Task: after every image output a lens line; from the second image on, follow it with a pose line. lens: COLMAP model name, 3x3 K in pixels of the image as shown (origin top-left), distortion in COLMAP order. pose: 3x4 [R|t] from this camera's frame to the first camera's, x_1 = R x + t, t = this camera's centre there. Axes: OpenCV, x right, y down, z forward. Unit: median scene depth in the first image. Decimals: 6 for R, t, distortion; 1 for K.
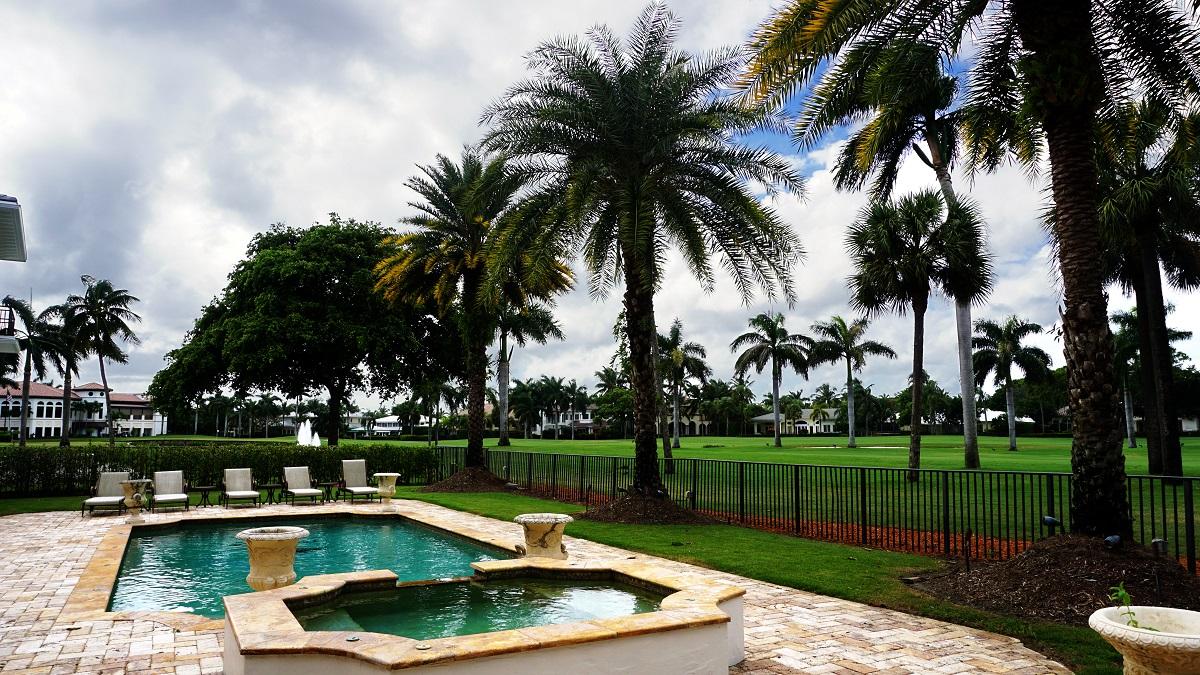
lens RADIAL K [[837.9, 0, 599.4], [0, 837.9, 343.7], [0, 0, 1]] dist [-0.024429, 0.010307]
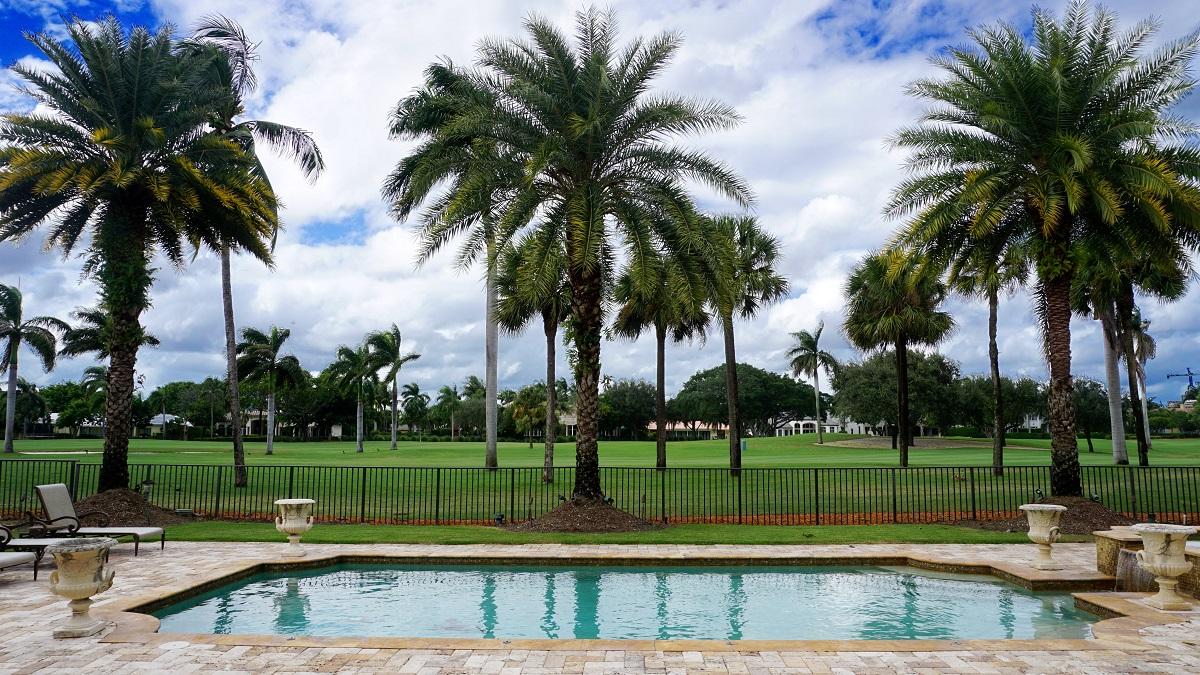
lens RADIAL K [[837.9, 0, 601.0], [0, 837.9, 338.9], [0, 0, 1]] dist [-0.024429, 0.010307]
pose [[0.483404, 0.105400, 0.869029, -0.192510], [-0.097331, 0.993041, -0.066300, 0.011534], [-0.869970, -0.052534, 0.490299, 0.117033]]
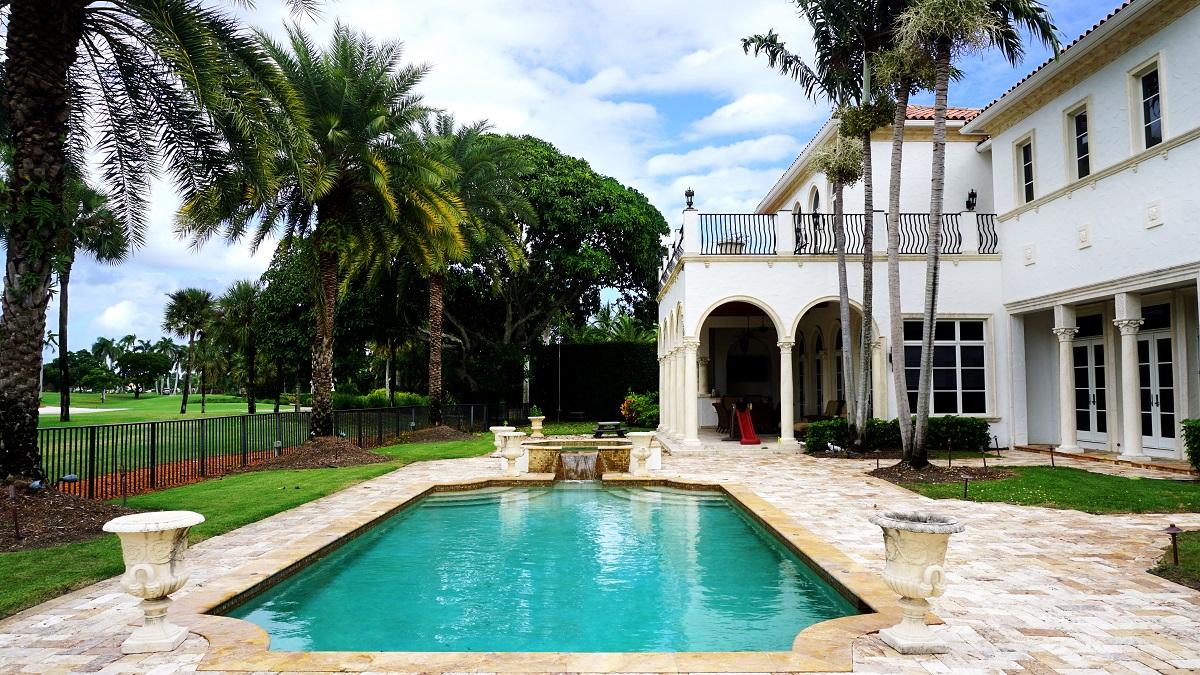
lens RADIAL K [[837.9, 0, 601.5], [0, 837.9, 339.7], [0, 0, 1]] dist [-0.024429, 0.010307]
pose [[-0.880471, 0.038307, 0.472549, -0.138973], [-0.042547, 0.986324, -0.159231, 0.034776], [-0.472187, -0.160304, -0.866800, 0.307026]]
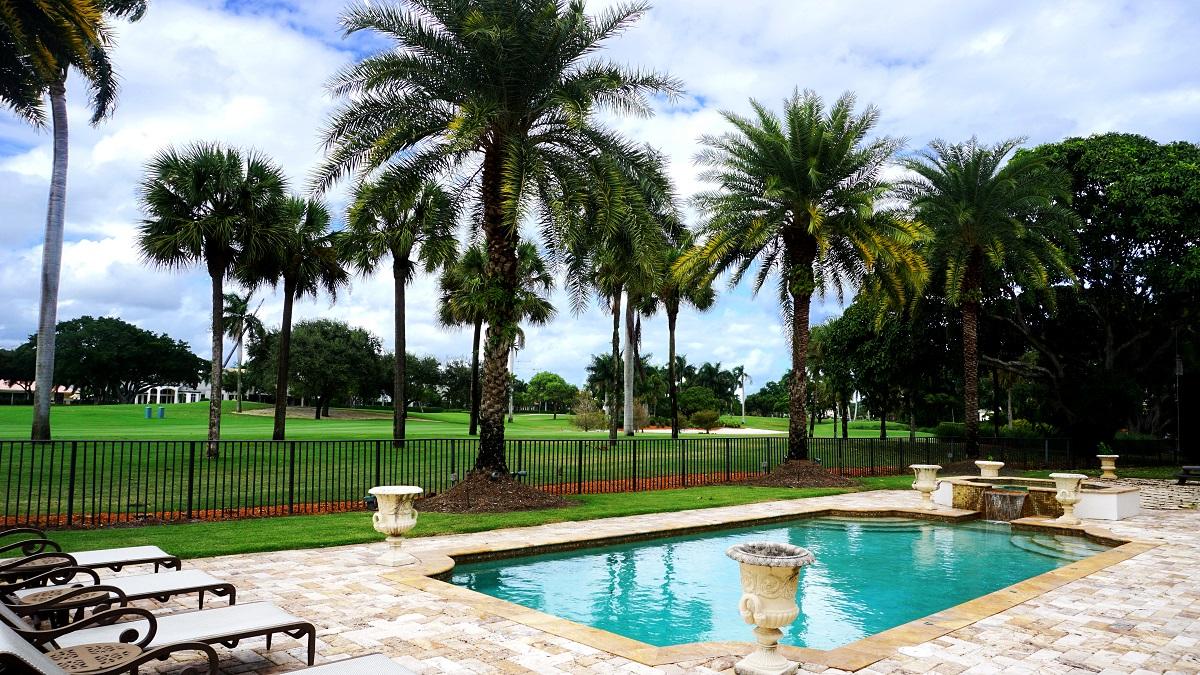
lens RADIAL K [[837.9, 0, 595.9], [0, 837.9, 332.9], [0, 0, 1]] dist [-0.024429, 0.010307]
pose [[-0.292877, 0.090639, 0.951844, -0.199191], [-0.124819, 0.983354, -0.132045, 0.030246], [-0.947968, -0.157481, -0.276688, 0.269801]]
